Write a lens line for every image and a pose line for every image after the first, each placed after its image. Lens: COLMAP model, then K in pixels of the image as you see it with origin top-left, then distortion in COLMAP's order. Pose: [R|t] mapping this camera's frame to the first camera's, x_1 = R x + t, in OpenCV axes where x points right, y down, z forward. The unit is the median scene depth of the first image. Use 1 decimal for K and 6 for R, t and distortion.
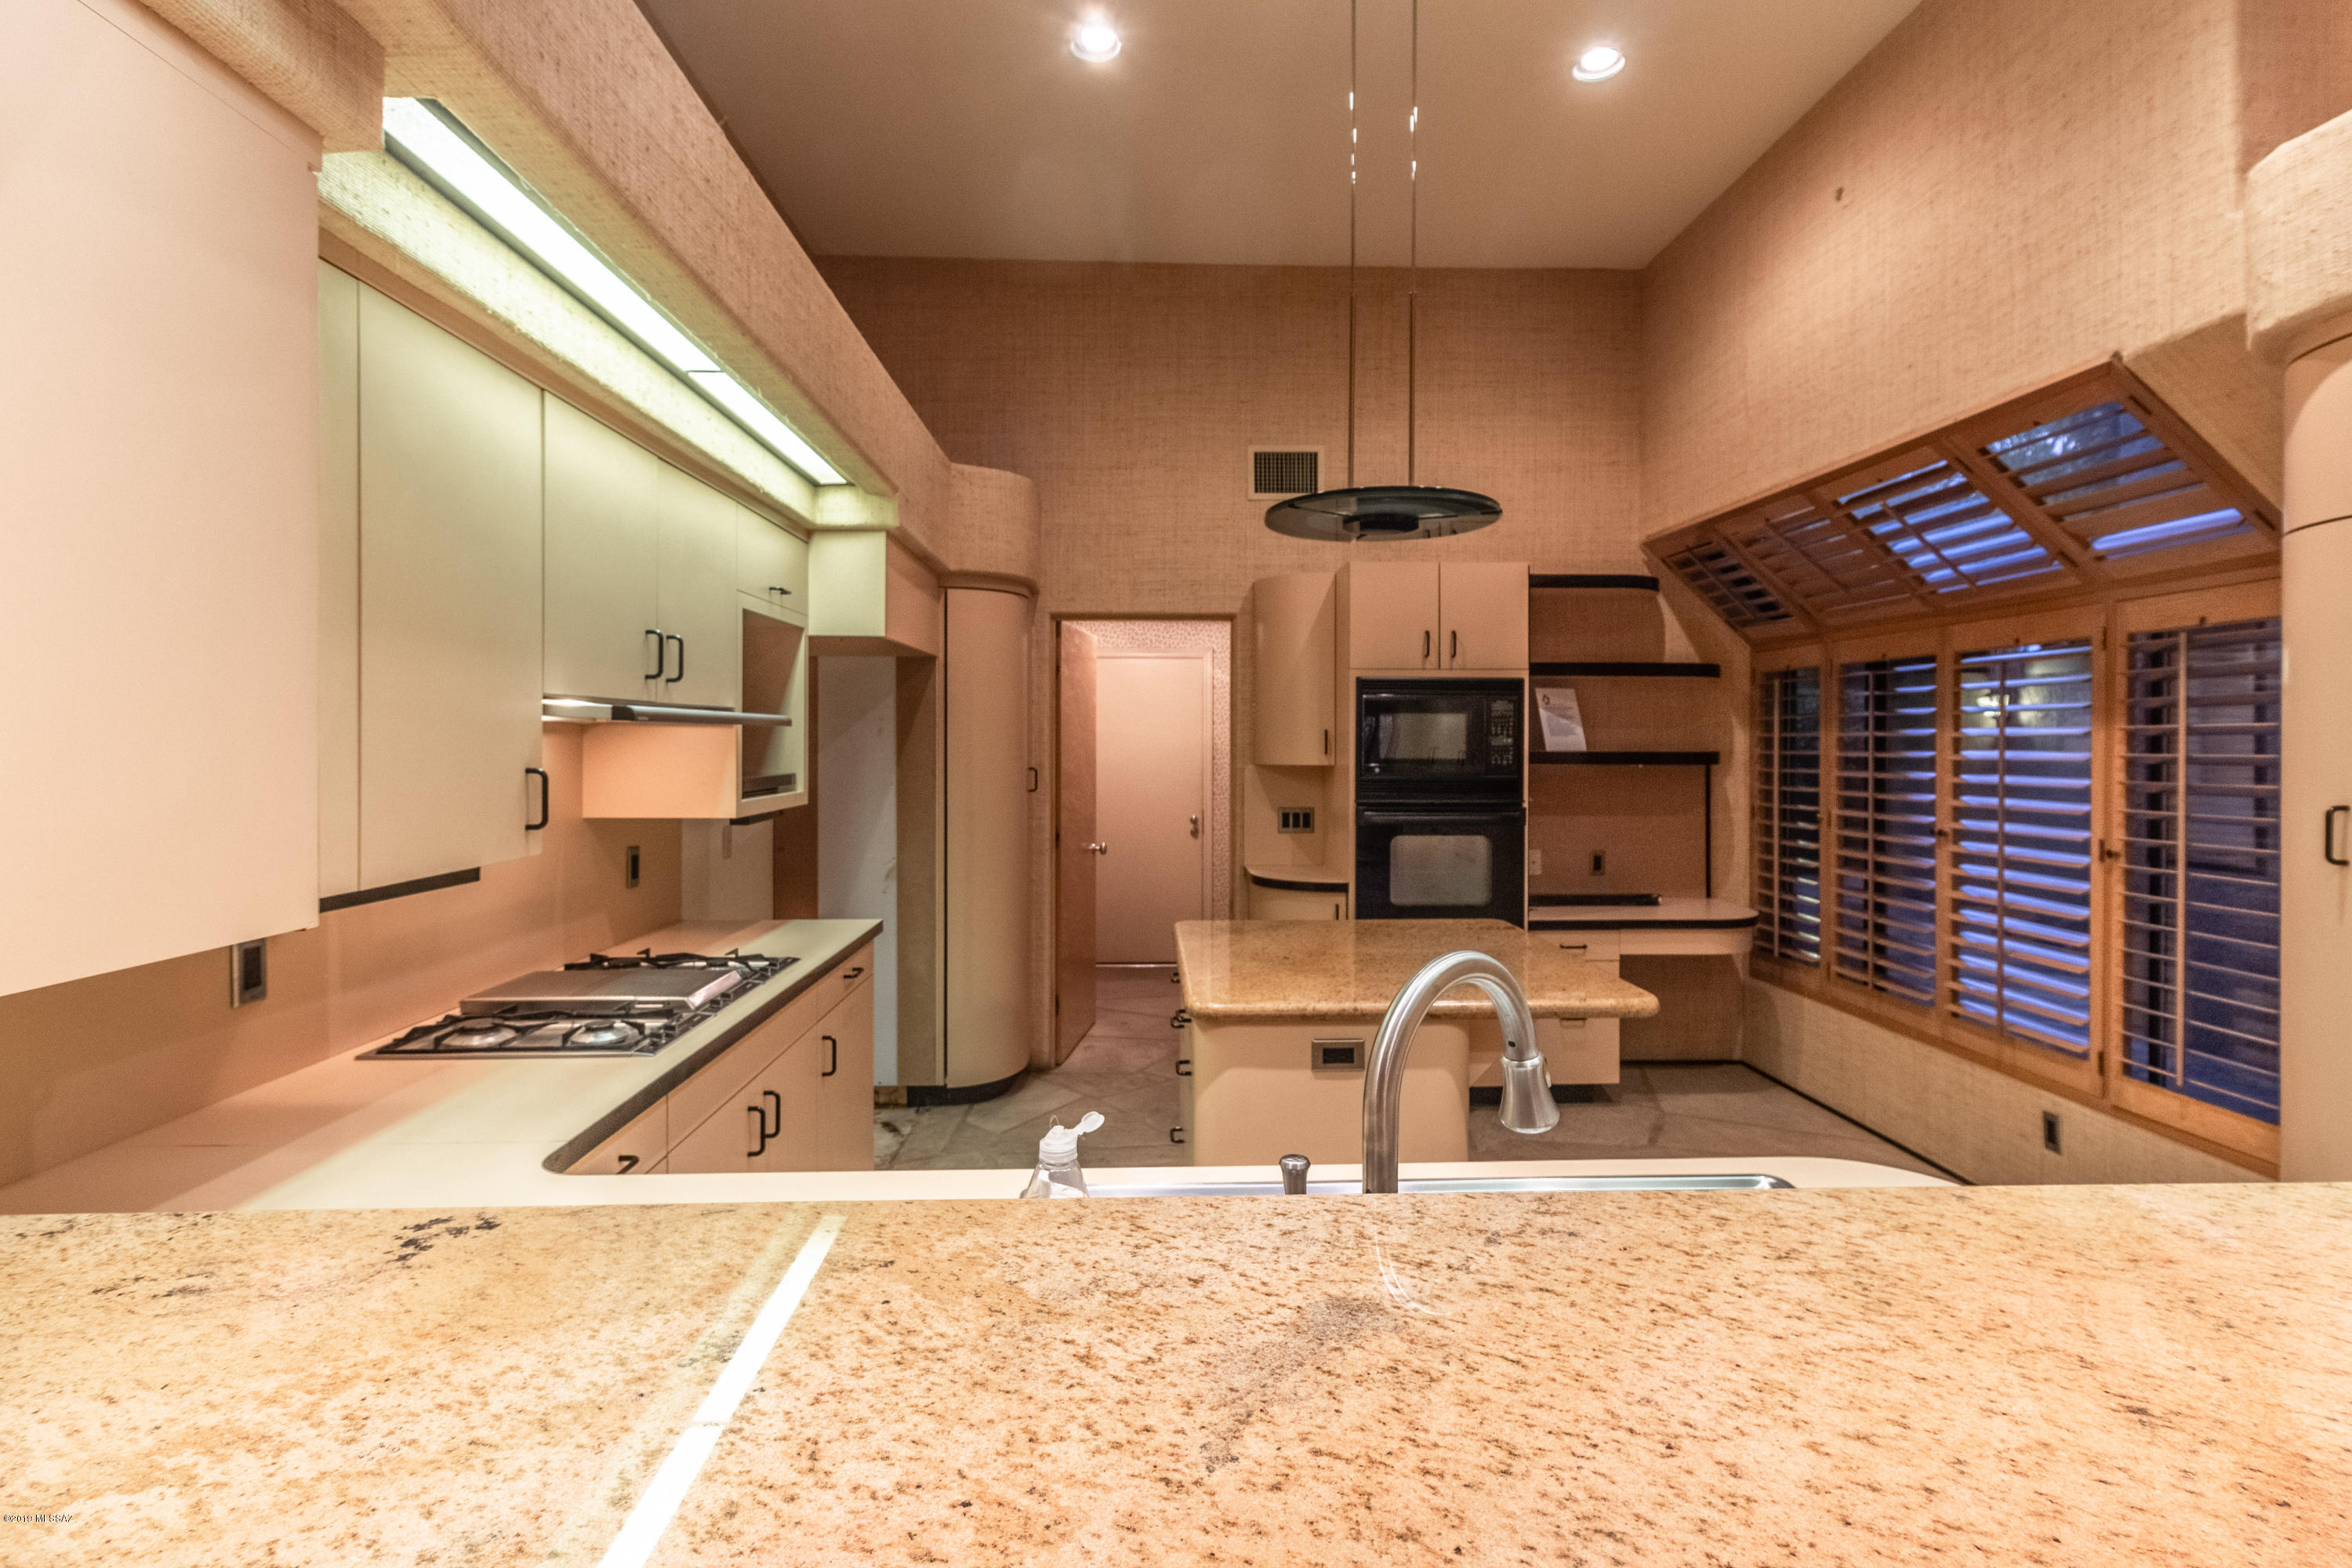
lens RADIAL K [[1136.2, 0, 1179.5], [0, 1136.2, 741.4], [0, 0, 1]] dist [-0.000691, -0.000034]
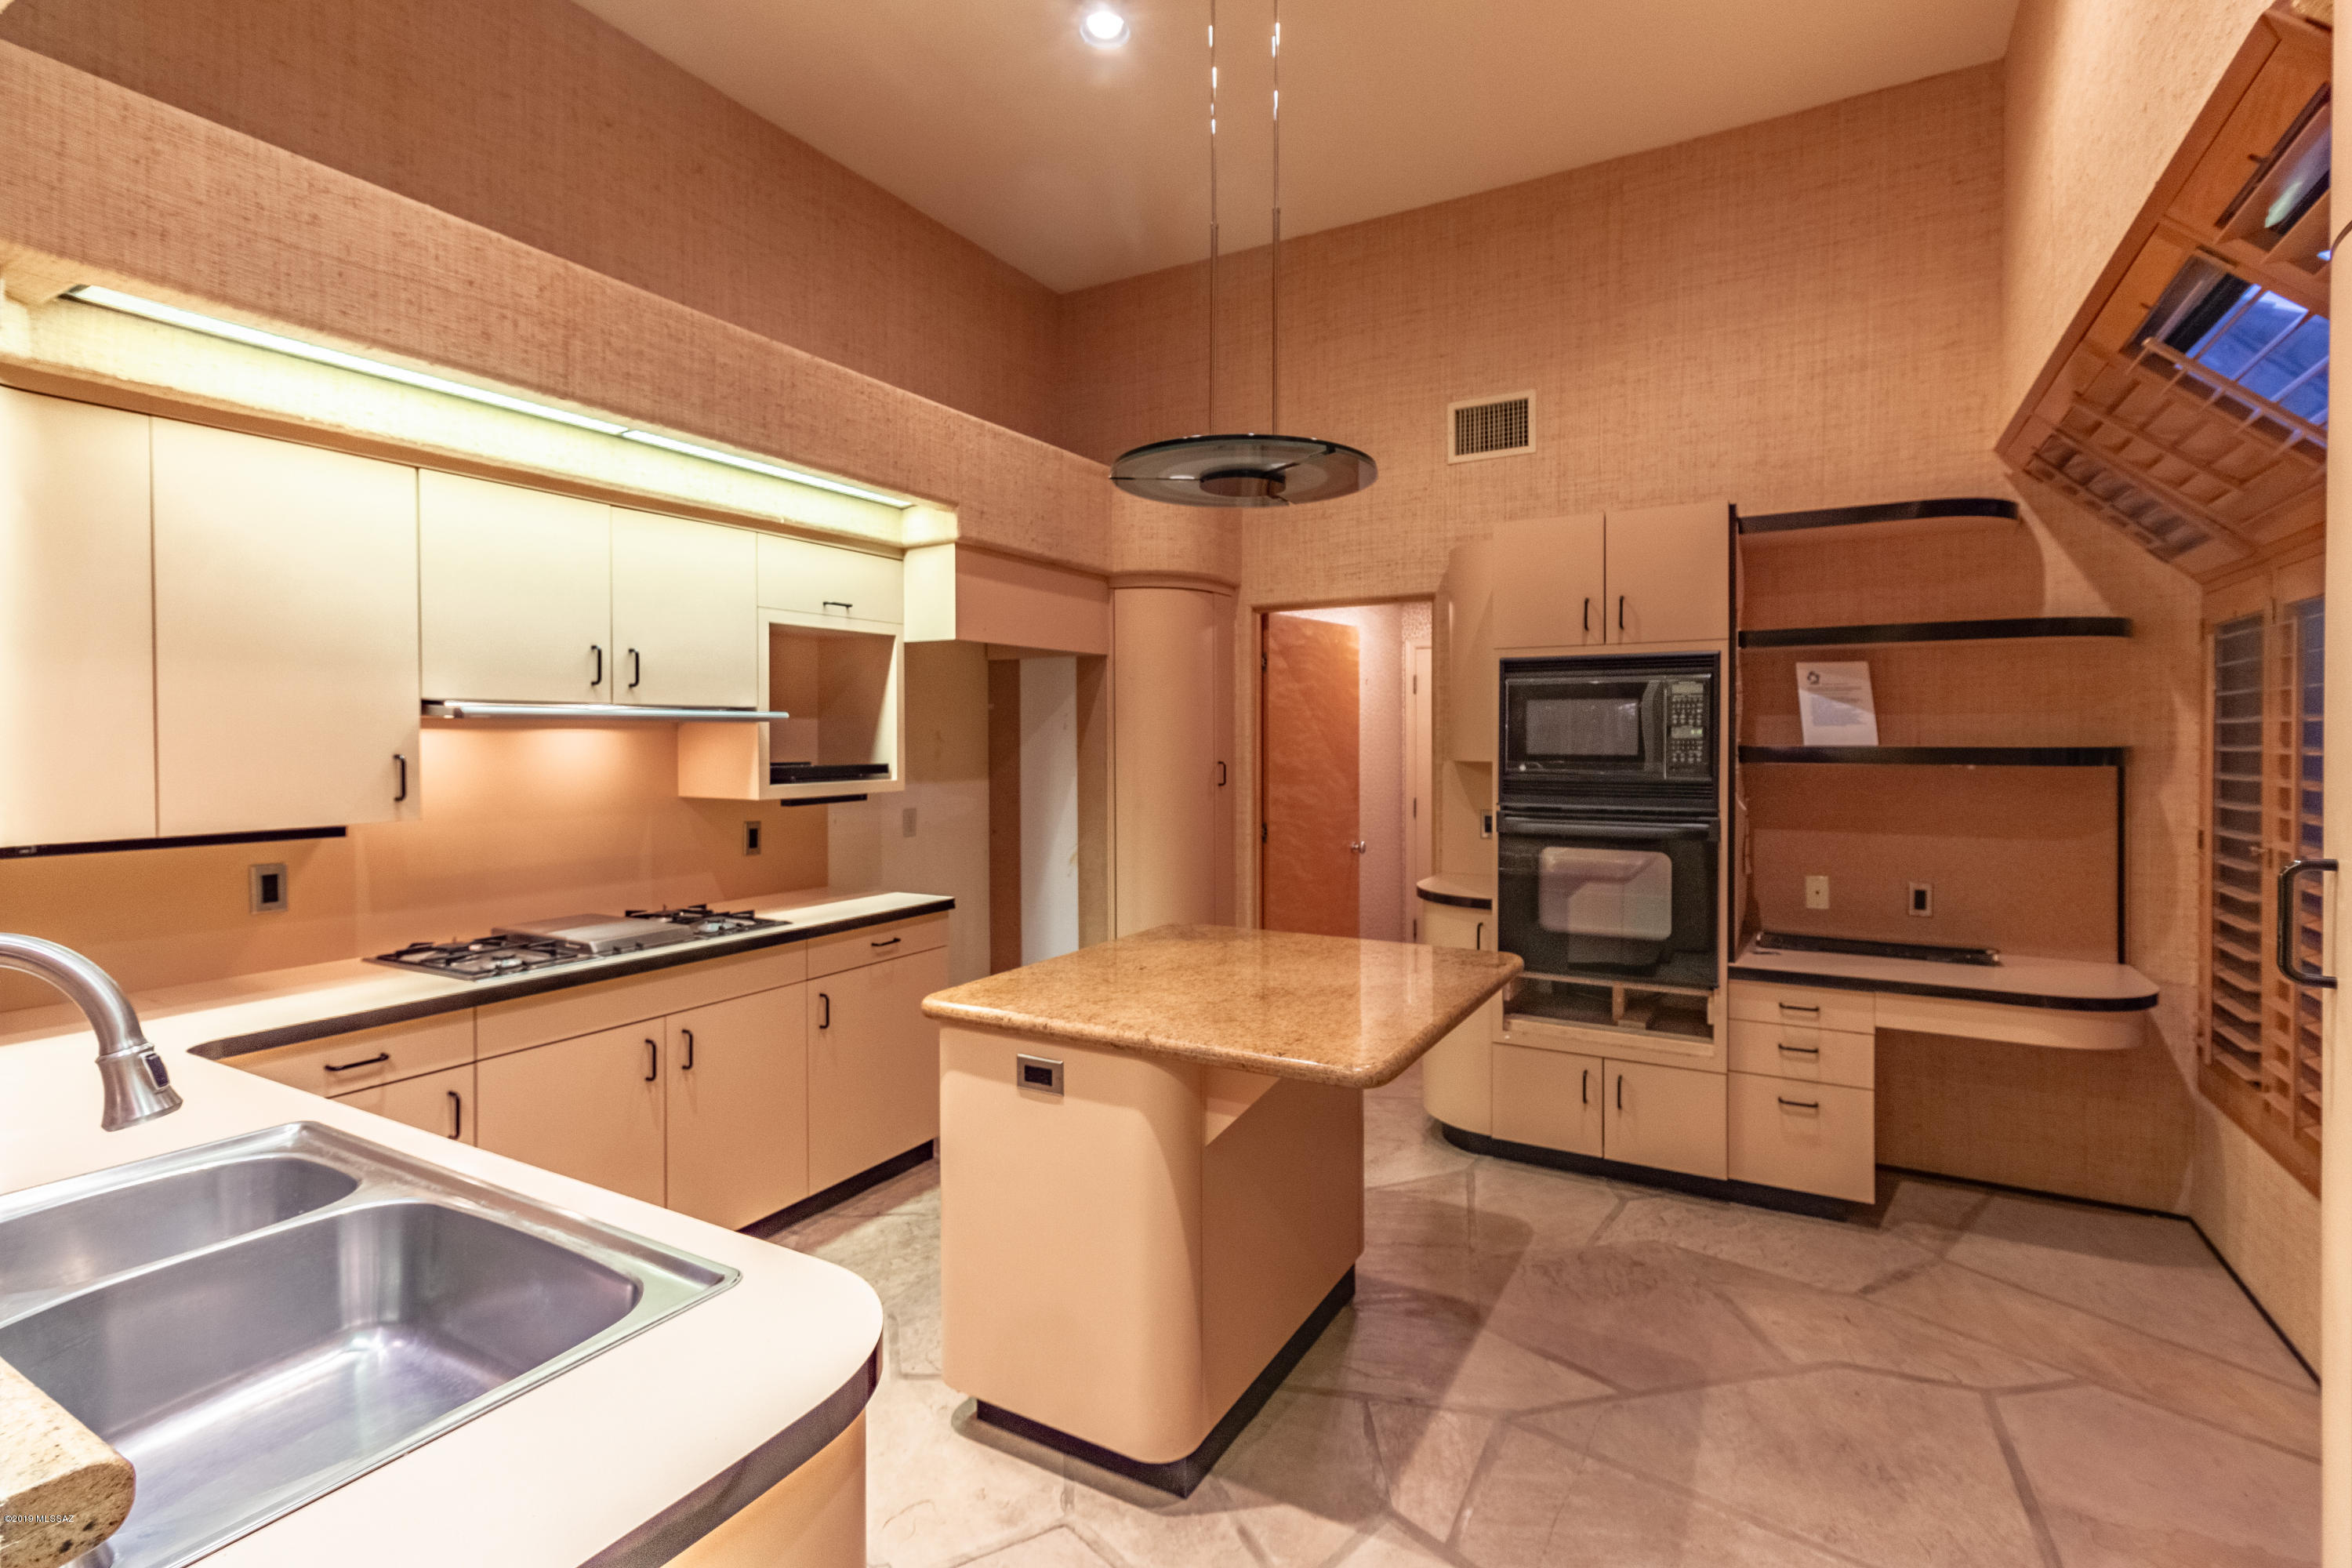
lens RADIAL K [[1102.2, 0, 1178.7], [0, 1102.2, 748.4], [0, 0, 1]] dist [0.004284, 0.000373]
pose [[0.848968, 0.002558, -0.528438, 0.381278], [0.002029, 0.999965, 0.008100, 0.003800], [0.528440, -0.007949, 0.848933, 0.167983]]
